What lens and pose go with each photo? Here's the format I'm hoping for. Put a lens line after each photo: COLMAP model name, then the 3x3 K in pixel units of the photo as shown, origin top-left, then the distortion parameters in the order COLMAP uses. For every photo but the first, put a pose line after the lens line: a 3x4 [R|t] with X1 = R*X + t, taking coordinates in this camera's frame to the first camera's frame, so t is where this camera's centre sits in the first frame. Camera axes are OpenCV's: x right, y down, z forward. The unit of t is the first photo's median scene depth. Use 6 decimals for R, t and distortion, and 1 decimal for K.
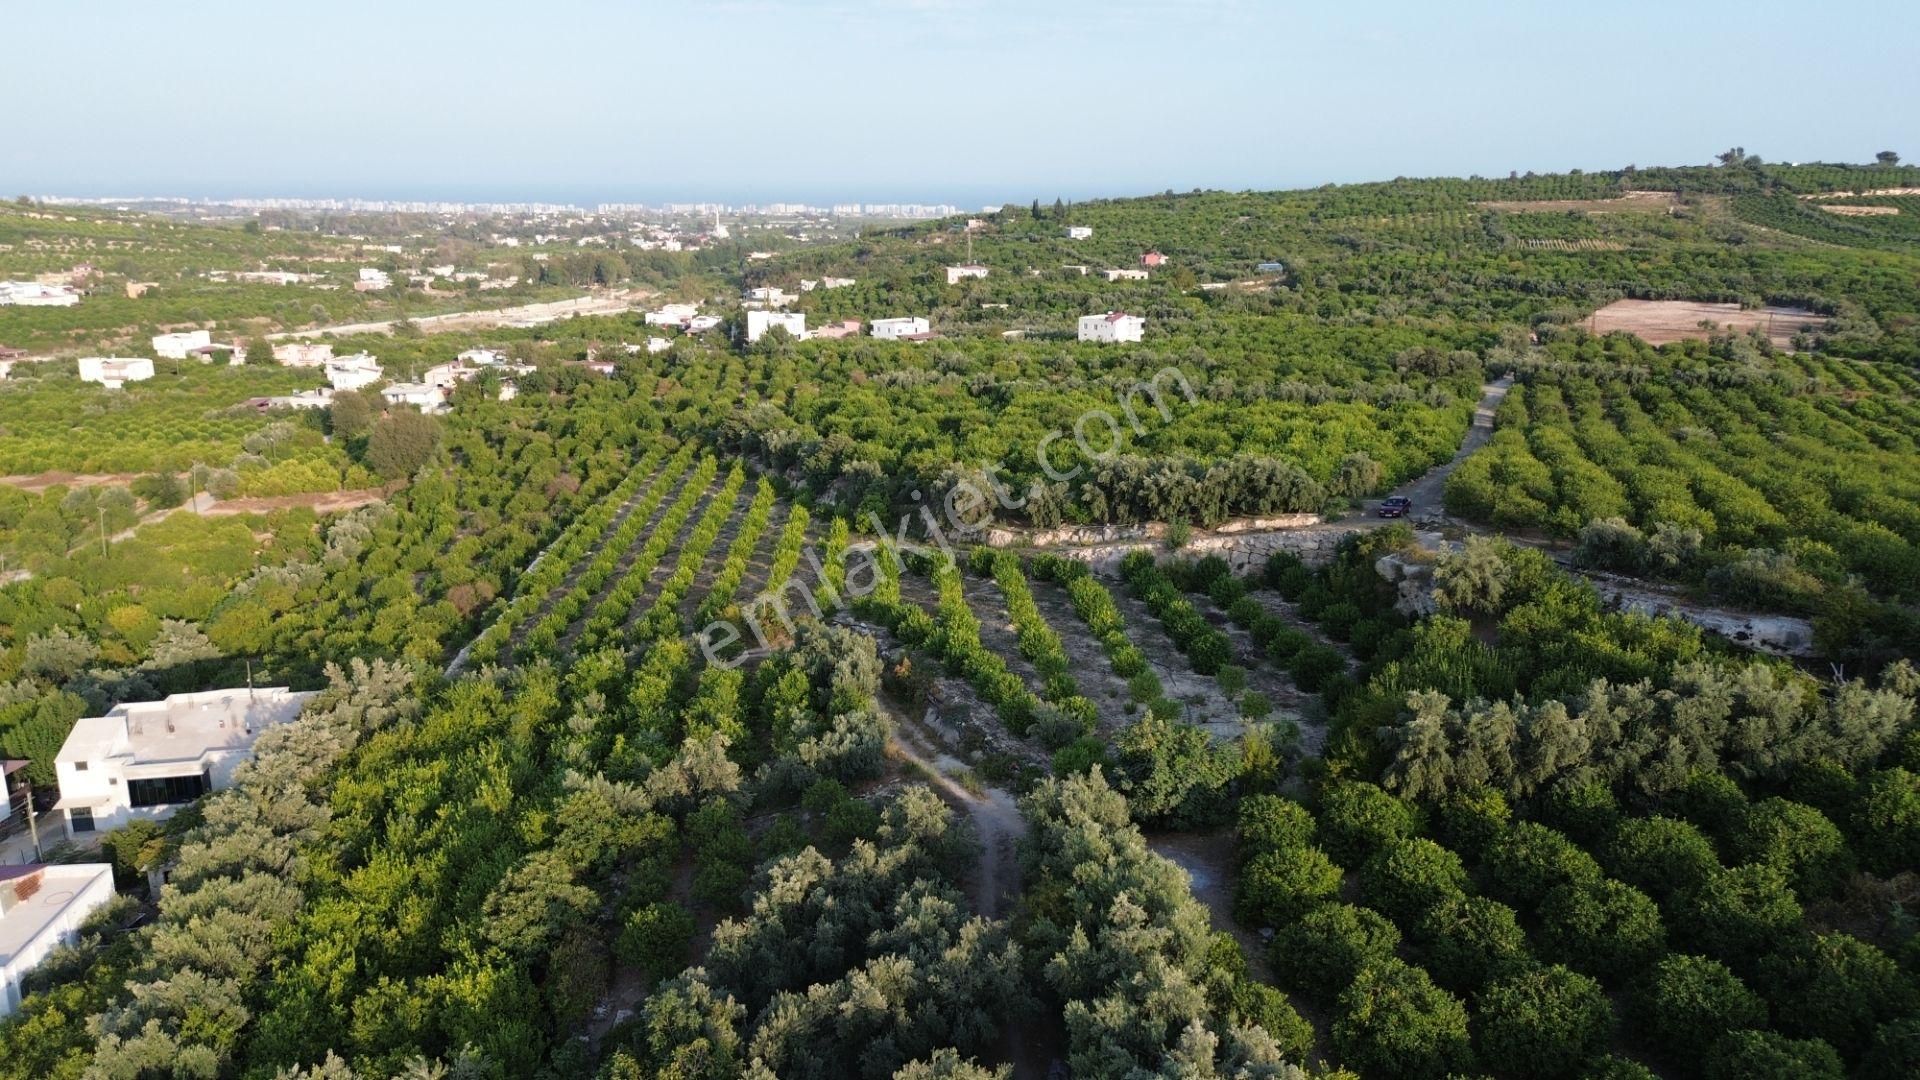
lens RADIAL K [[1365.5, 0, 972.8], [0, 1365.5, 550.9], [0, 0, 1]] dist [0.065318, -0.062121]
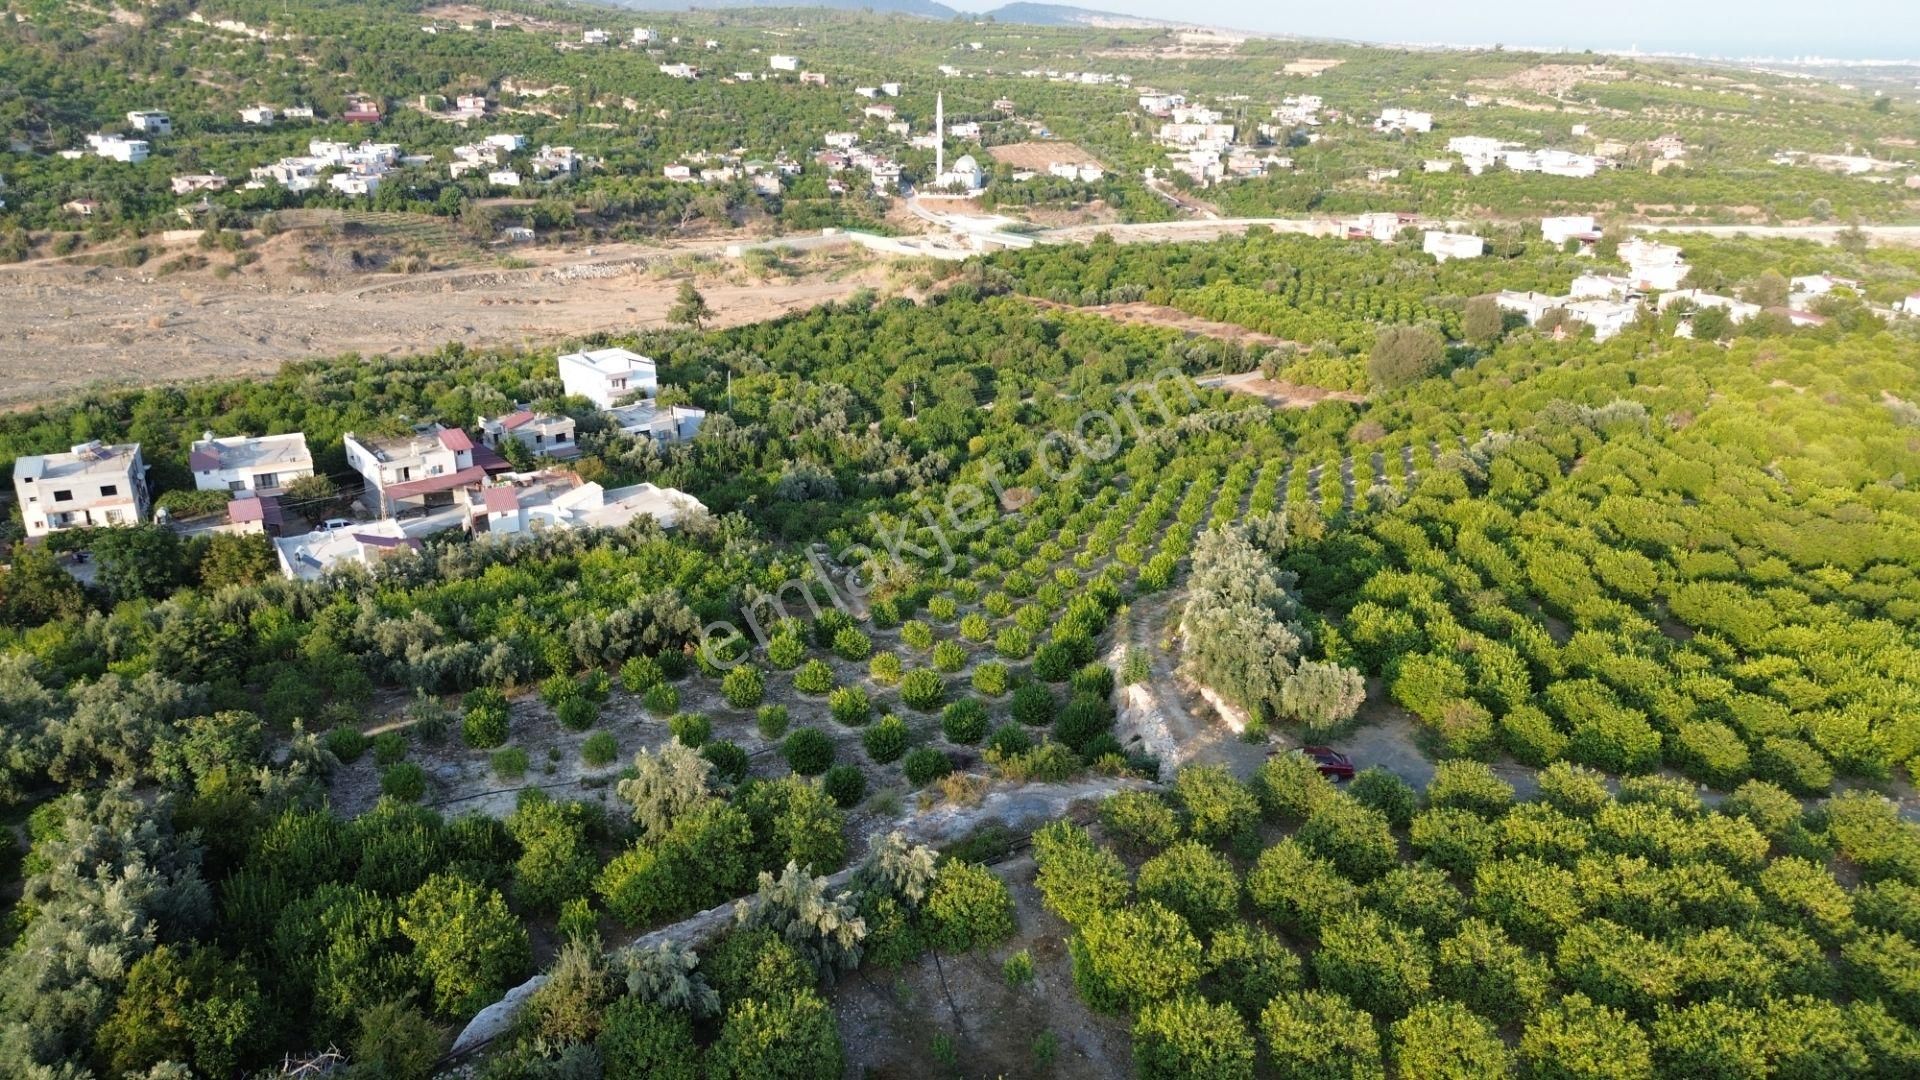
lens RADIAL K [[1365.5, 0, 964.5], [0, 1365.5, 539.5], [0, 0, 1]] dist [0.065318, -0.062121]
pose [[0.449107, 0.318333, -0.834845, 0.202402], [-0.246542, 0.942254, 0.226661, -0.063733], [0.858790, 0.104030, 0.501655, 0.141330]]
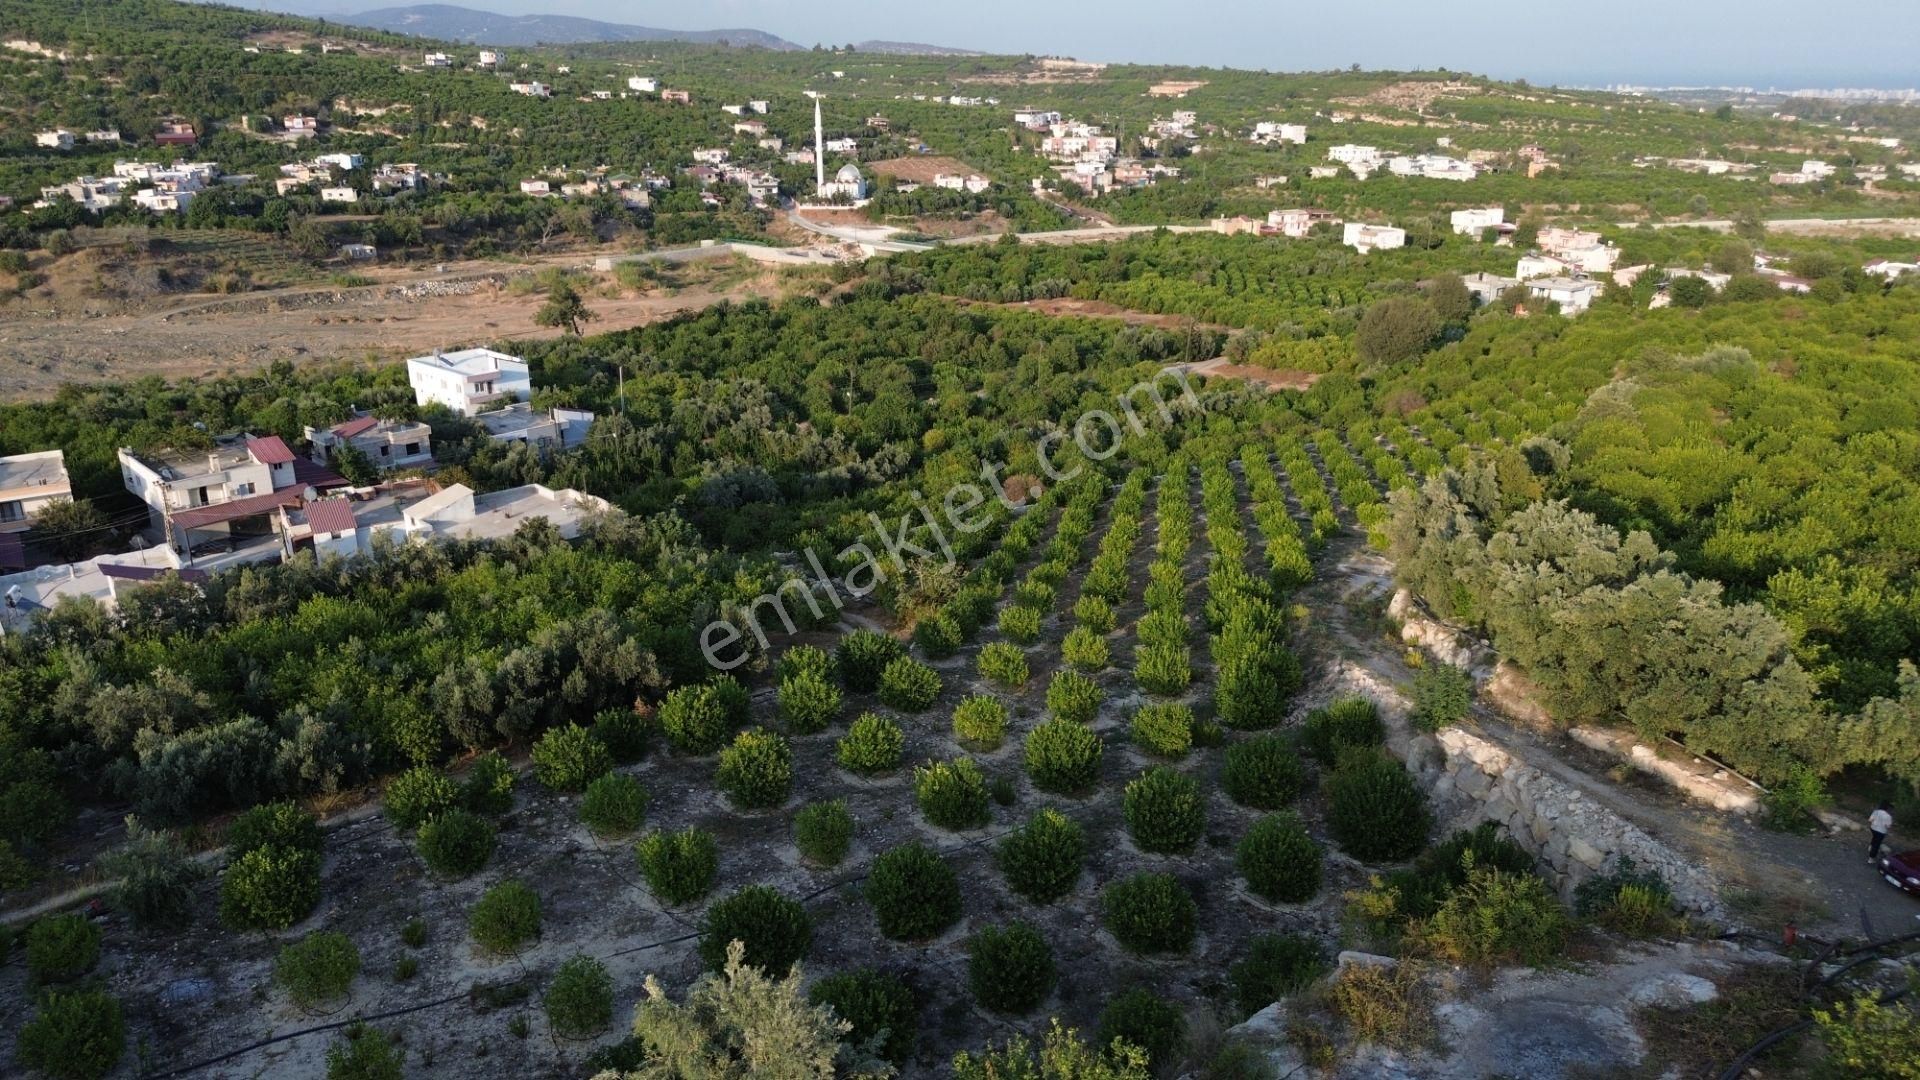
lens RADIAL K [[1365.5, 0, 963.5], [0, 1365.5, 539.8], [0, 0, 1]] dist [0.065318, -0.062121]
pose [[0.536776, 0.274189, -0.797929, 0.115052], [-0.221581, 0.958338, 0.180250, -0.029794], [0.814109, 0.080052, 0.575168, 0.165393]]
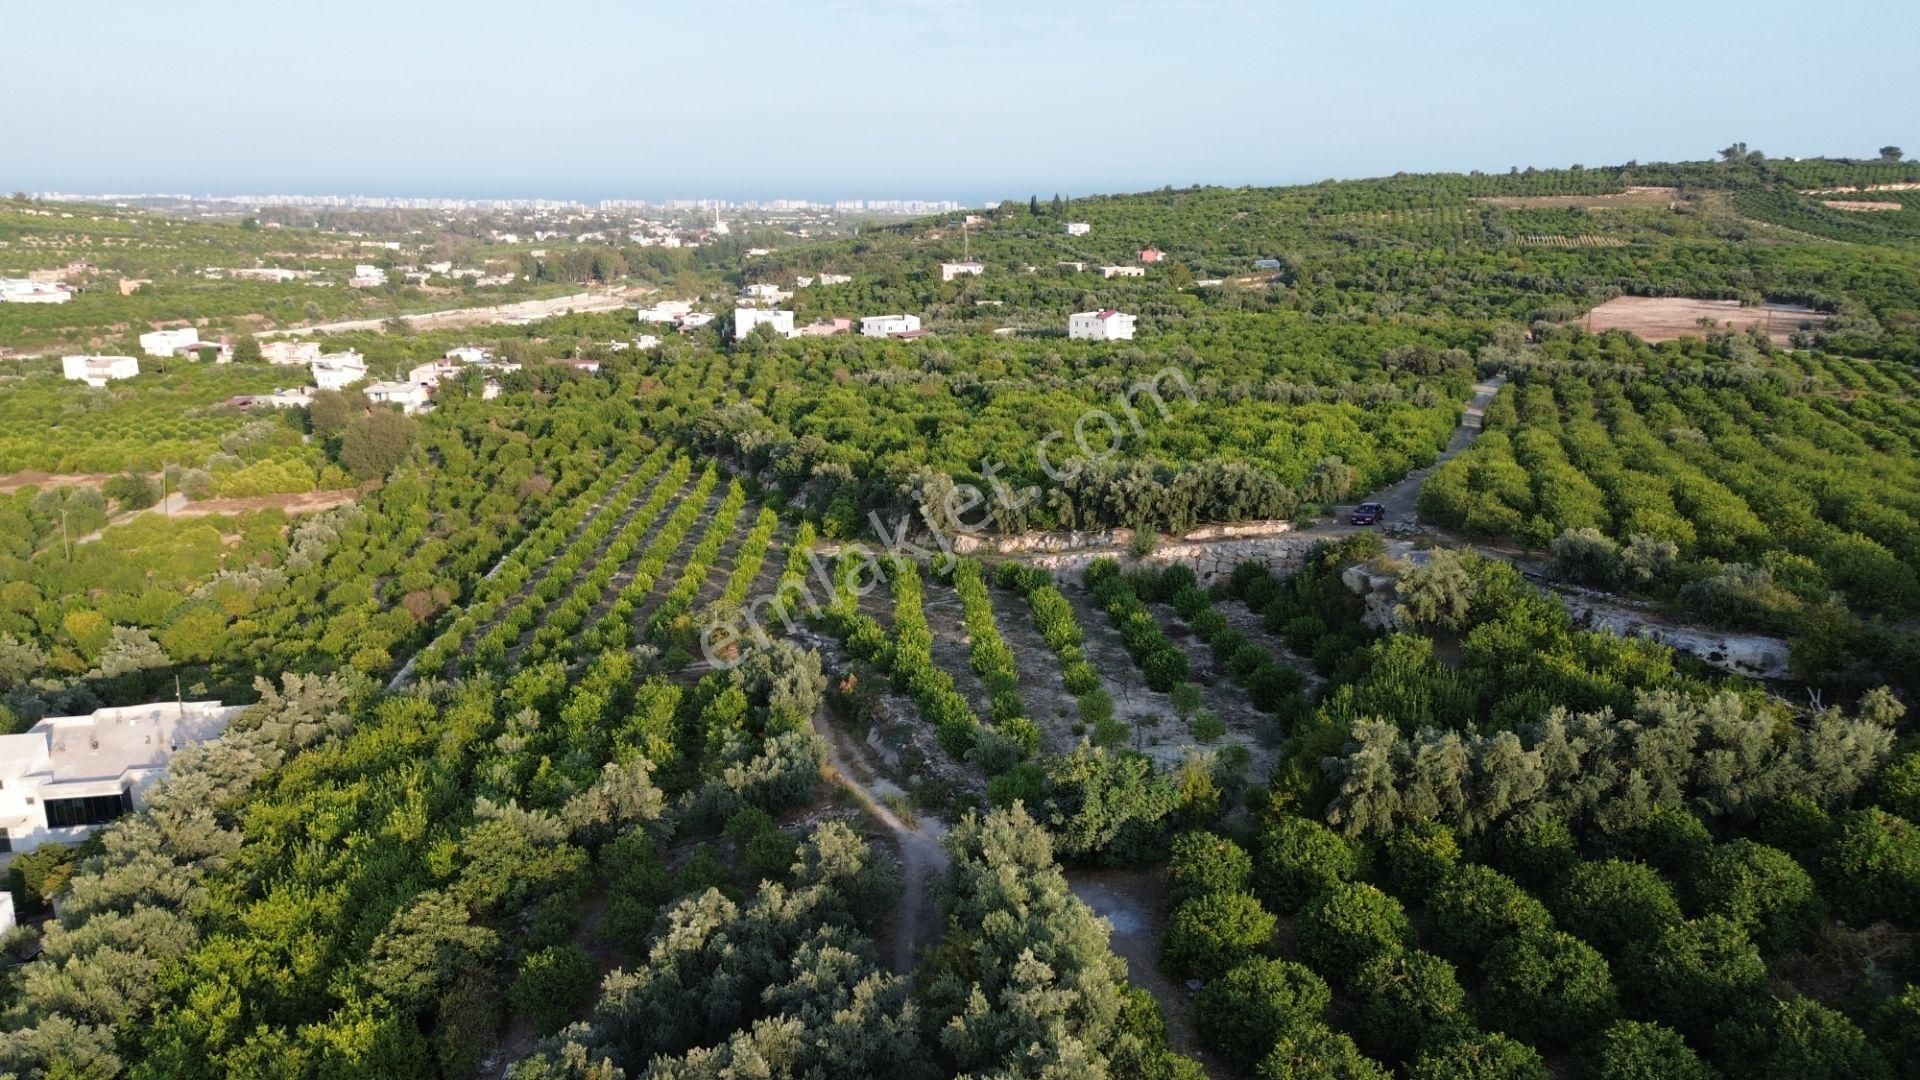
lens RADIAL K [[1365.5, 0, 972.3], [0, 1365.5, 550.2], [0, 0, 1]] dist [0.065318, -0.062121]
pose [[0.999997, -0.000030, -0.002364, 0.008479], [0.000036, 0.999997, 0.002247, -0.002357], [0.002364, -0.002247, 0.999995, 0.009039]]
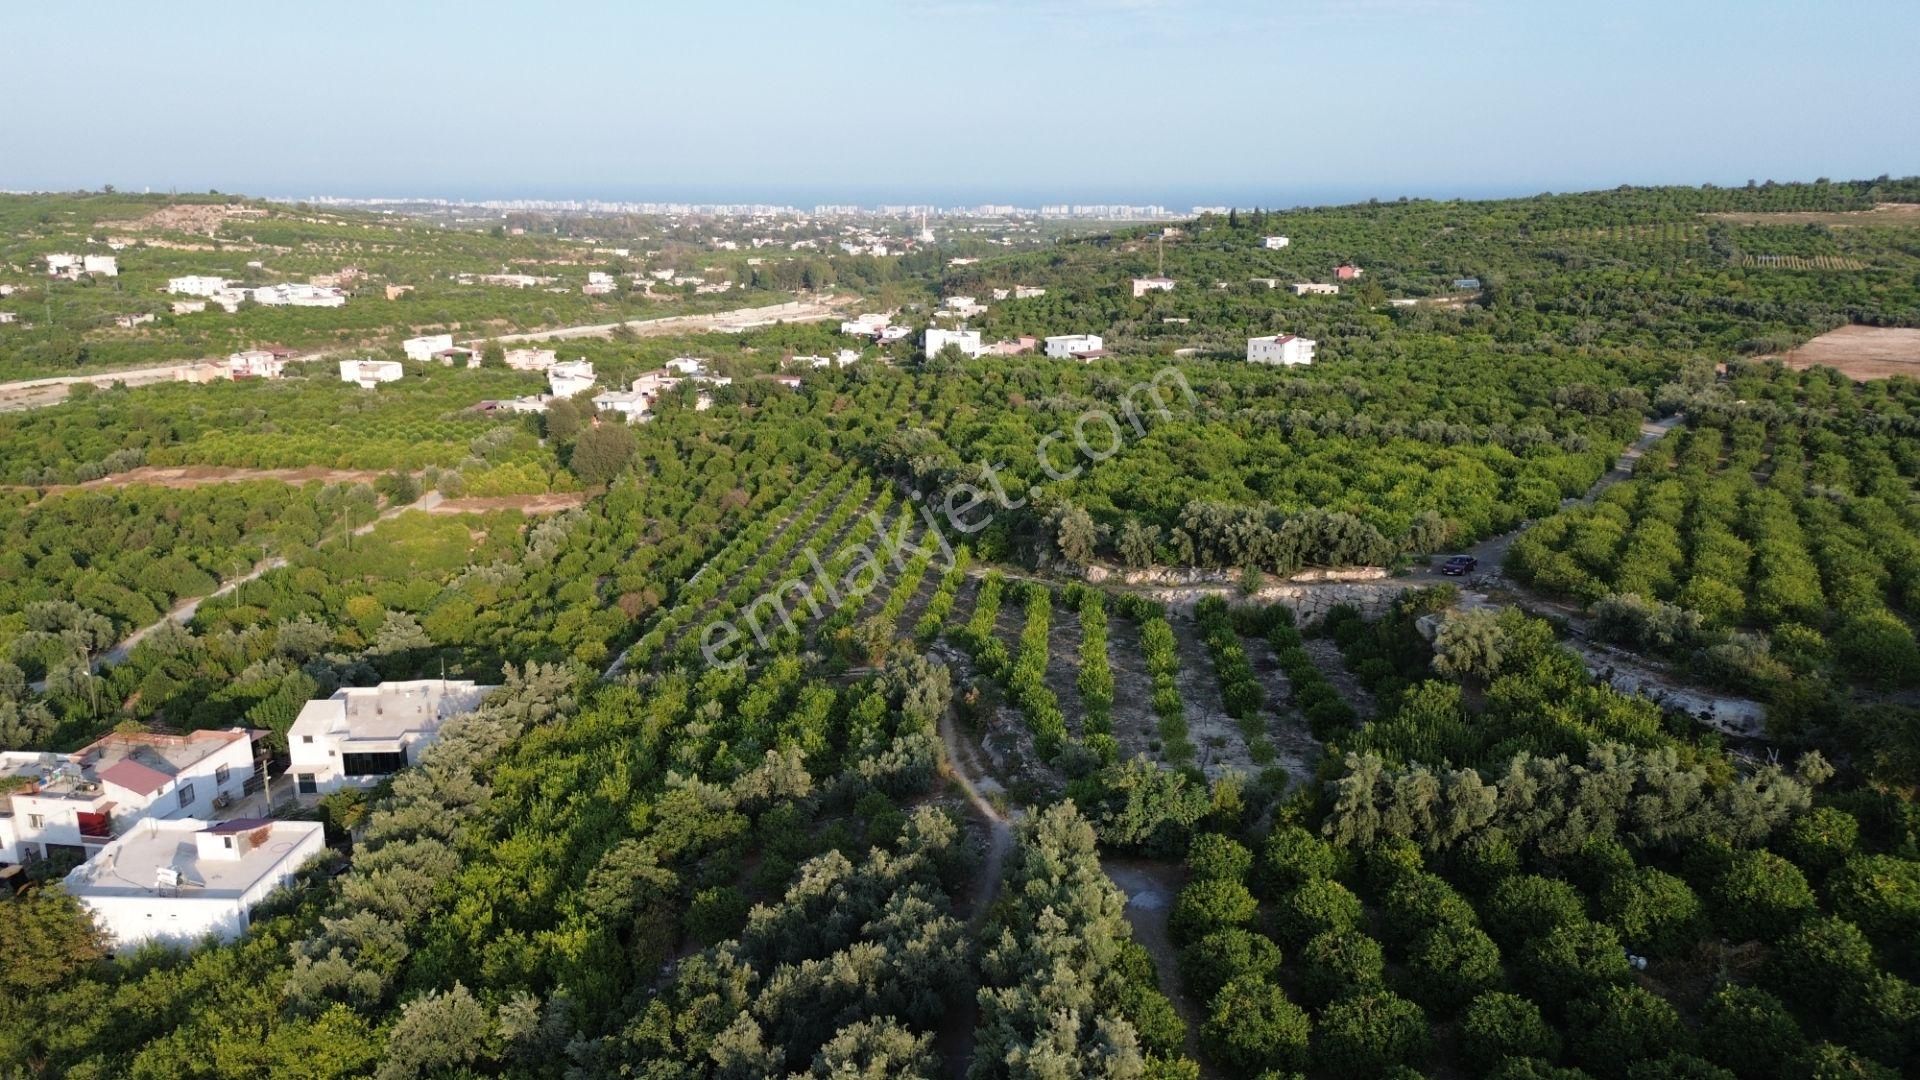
lens RADIAL K [[1365.5, 0, 971.2], [0, 1365.5, 552.0], [0, 0, 1]] dist [0.065318, -0.062121]
pose [[0.988980, 0.039022, -0.142812, 0.023434], [-0.038938, 0.999236, 0.003383, -0.008392], [0.142835, 0.002216, 0.989744, -0.027661]]
